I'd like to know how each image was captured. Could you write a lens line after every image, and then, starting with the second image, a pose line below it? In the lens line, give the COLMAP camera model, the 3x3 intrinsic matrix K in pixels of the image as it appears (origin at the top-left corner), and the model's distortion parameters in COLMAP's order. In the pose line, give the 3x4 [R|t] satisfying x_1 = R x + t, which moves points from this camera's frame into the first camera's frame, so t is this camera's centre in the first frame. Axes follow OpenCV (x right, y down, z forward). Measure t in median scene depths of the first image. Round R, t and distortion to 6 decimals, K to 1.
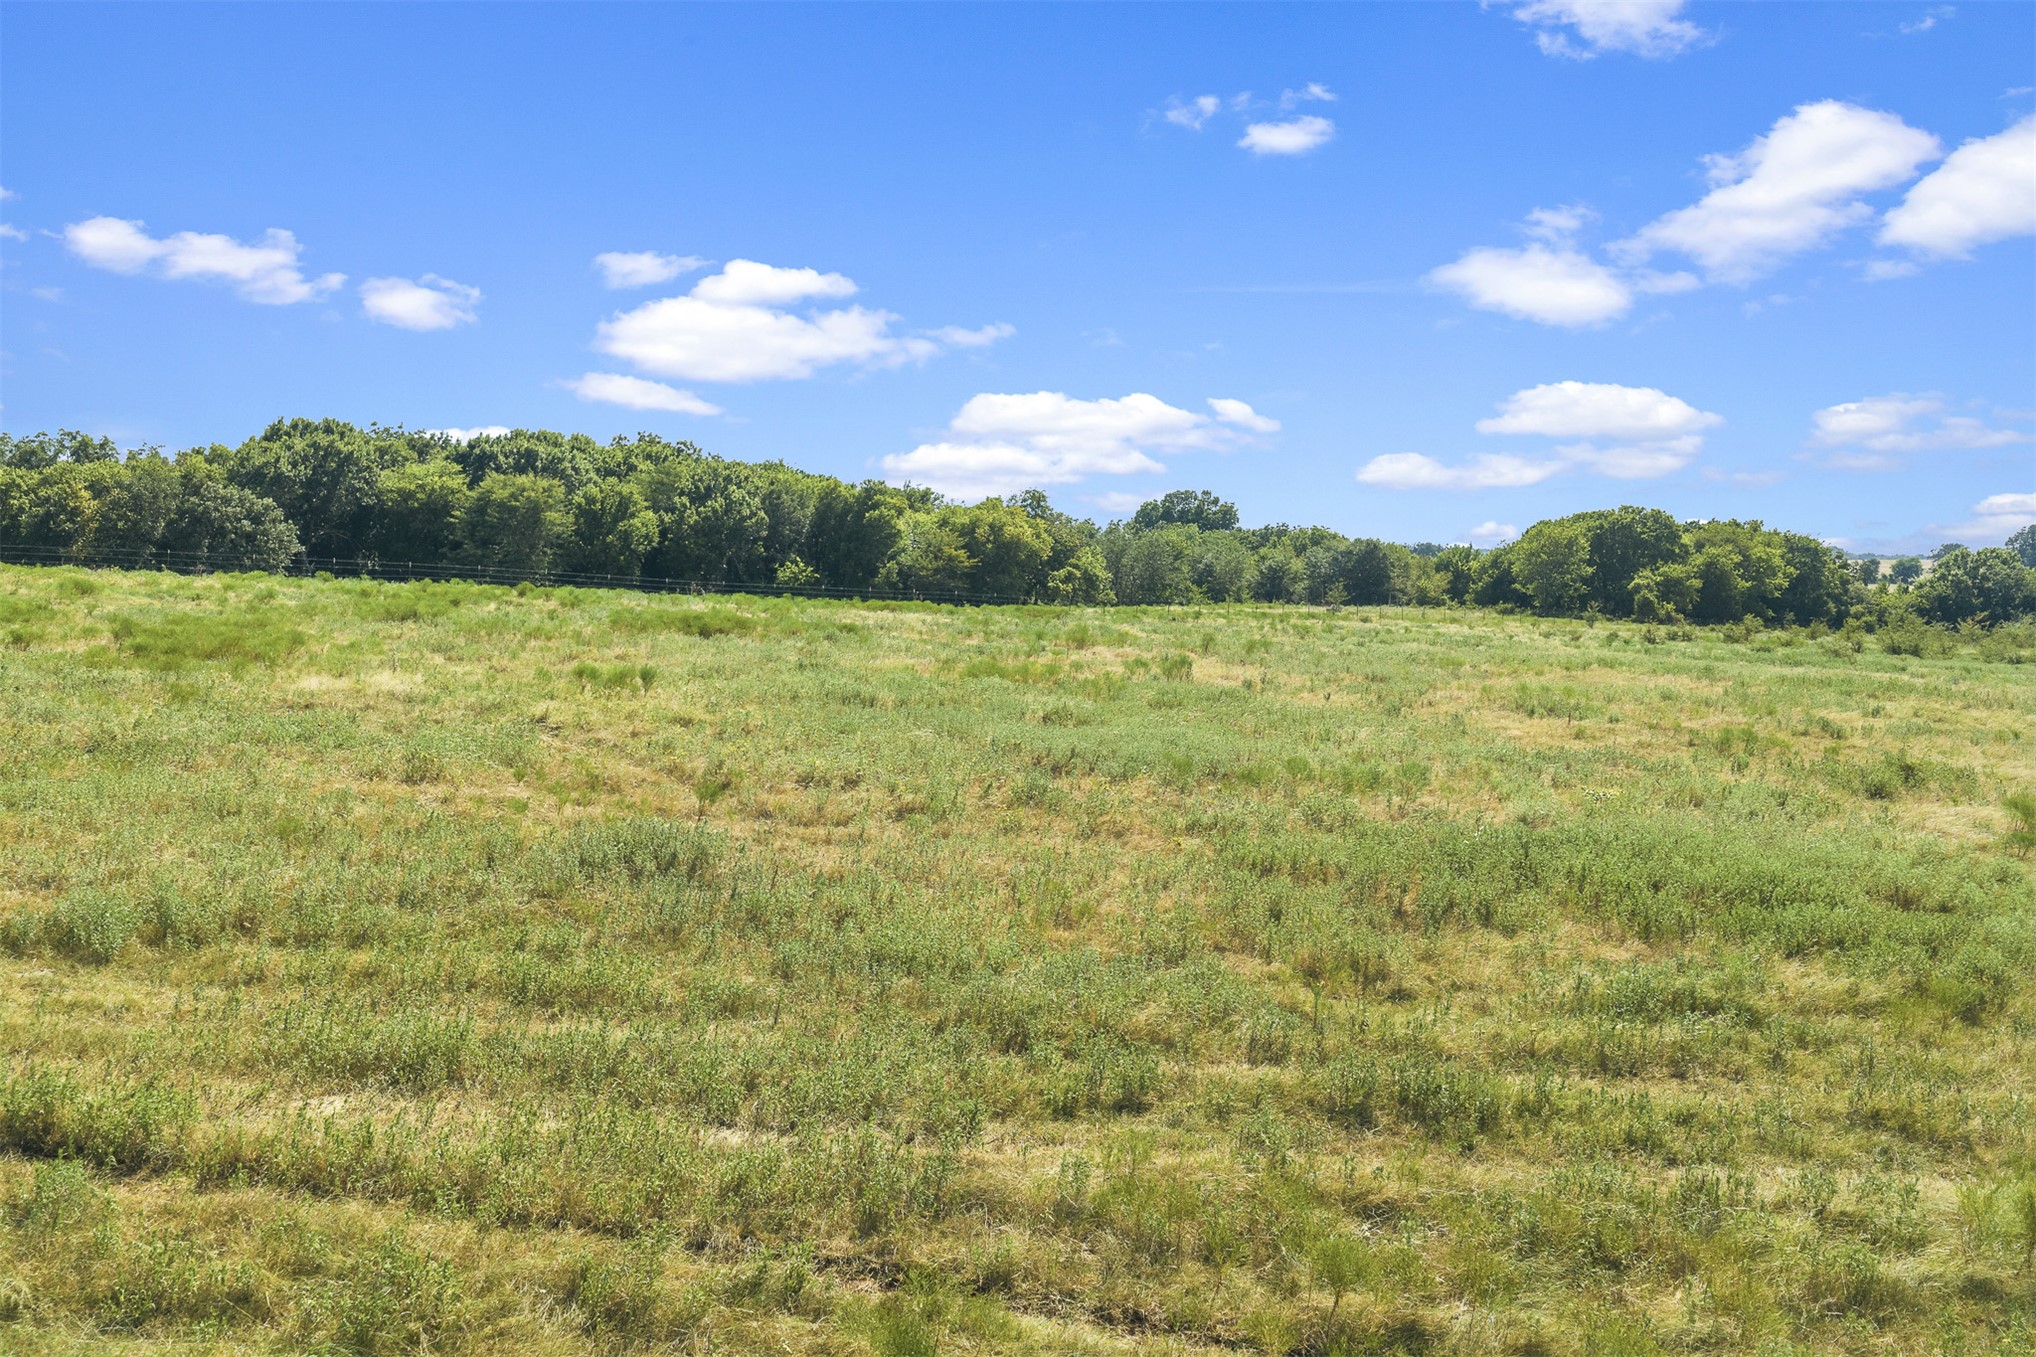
lens RADIAL K [[1674.4, 0, 1020.4], [0, 1674.4, 668.0], [0, 0, 1]] dist [0.017356, -0.030674]
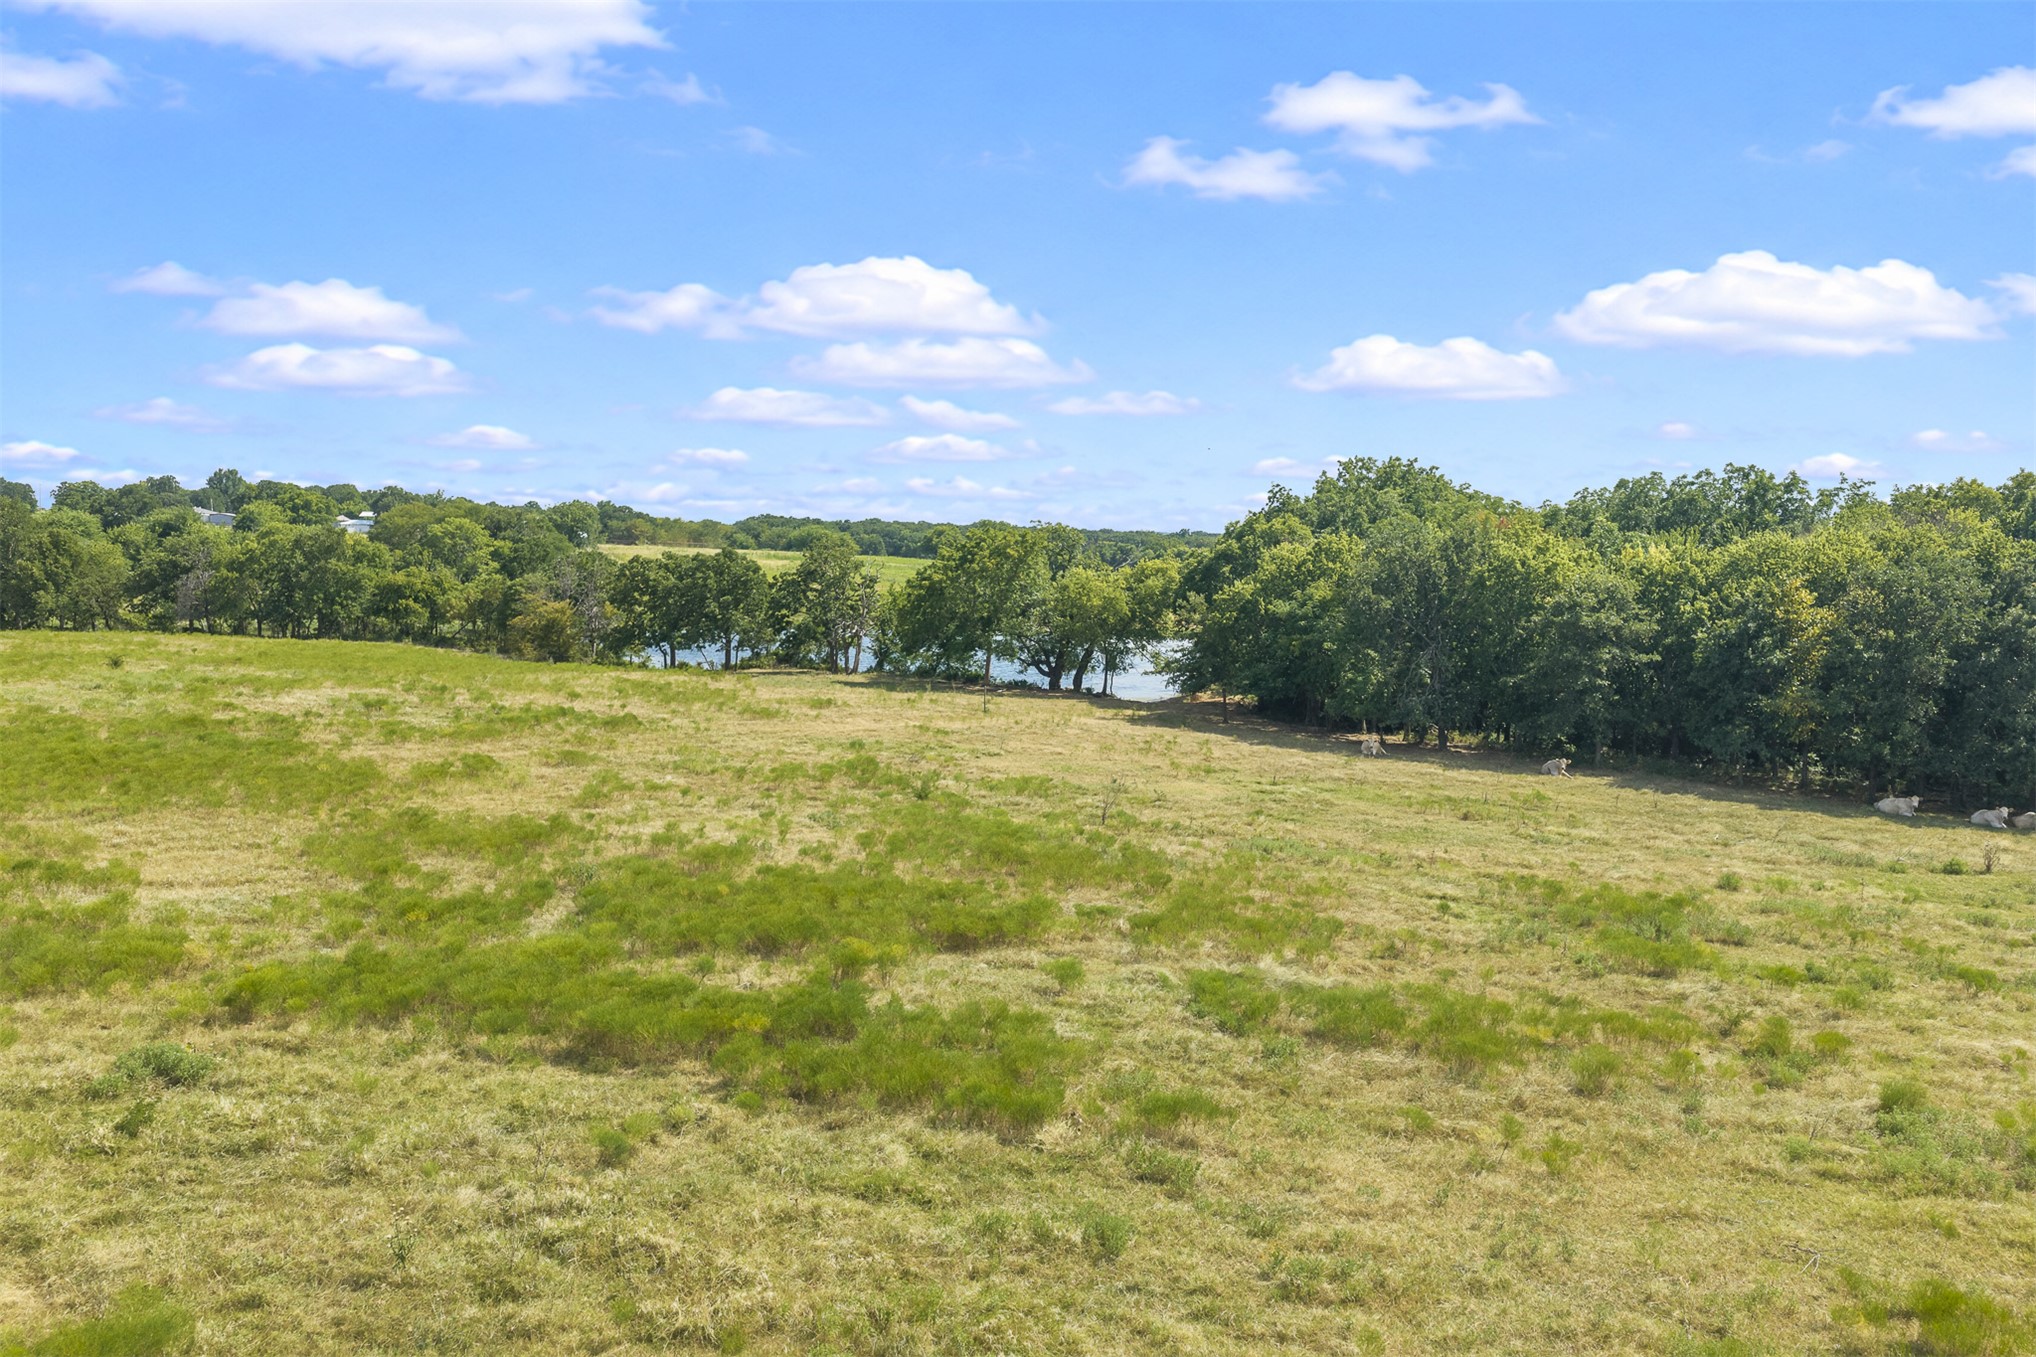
lens RADIAL K [[1674.4, 0, 1020.0], [0, 1674.4, 673.6], [0, 0, 1]] dist [0.017356, -0.030674]
pose [[0.638518, 0.059046, -0.767339, -0.266270], [-0.055813, 0.997980, 0.030351, -0.073358], [0.767580, 0.023448, 0.640524, 0.398475]]
